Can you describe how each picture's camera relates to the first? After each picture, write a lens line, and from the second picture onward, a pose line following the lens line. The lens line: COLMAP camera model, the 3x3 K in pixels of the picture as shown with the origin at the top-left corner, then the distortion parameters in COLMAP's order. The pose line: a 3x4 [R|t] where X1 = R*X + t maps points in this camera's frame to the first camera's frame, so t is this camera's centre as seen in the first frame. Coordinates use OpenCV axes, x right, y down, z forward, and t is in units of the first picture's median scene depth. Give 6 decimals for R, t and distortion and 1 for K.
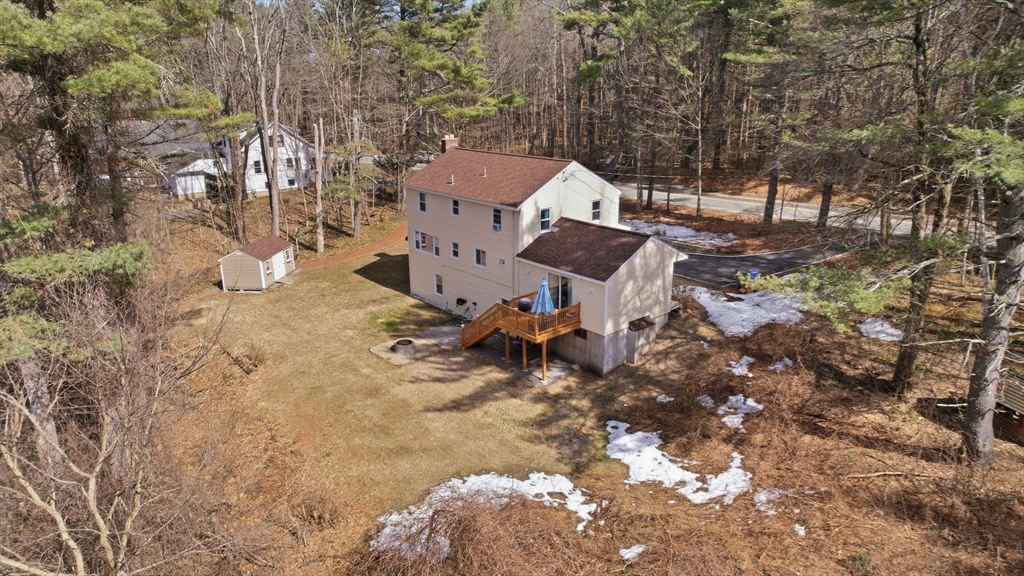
lens RADIAL K [[717.8, 0, 512.0], [0, 717.8, 288.0], [0, 0, 1]] dist [-0.000027, -0.000161]
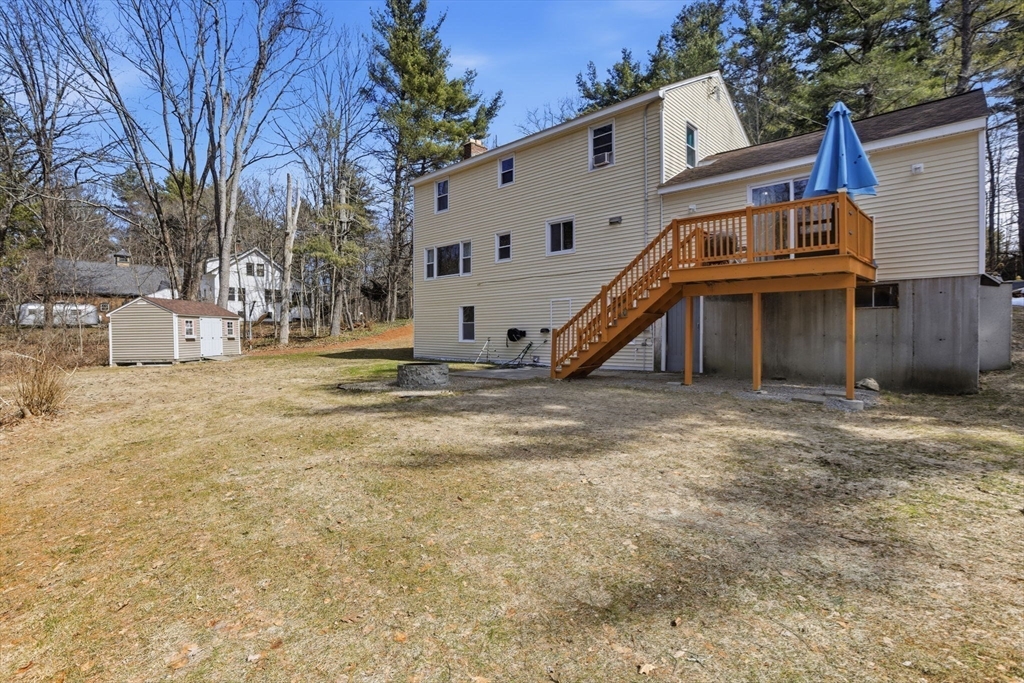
lens RADIAL K [[493.7, 0, 512.0], [0, 493.7, 341.5], [0, 0, 1]] dist [-0.059318, 0.026433]
pose [[0.992906, 0.000532, 0.118905, -0.119949], [0.033961, 0.957064, -0.287879, 0.134207], [-0.113953, 0.289875, 0.950257, 0.645856]]
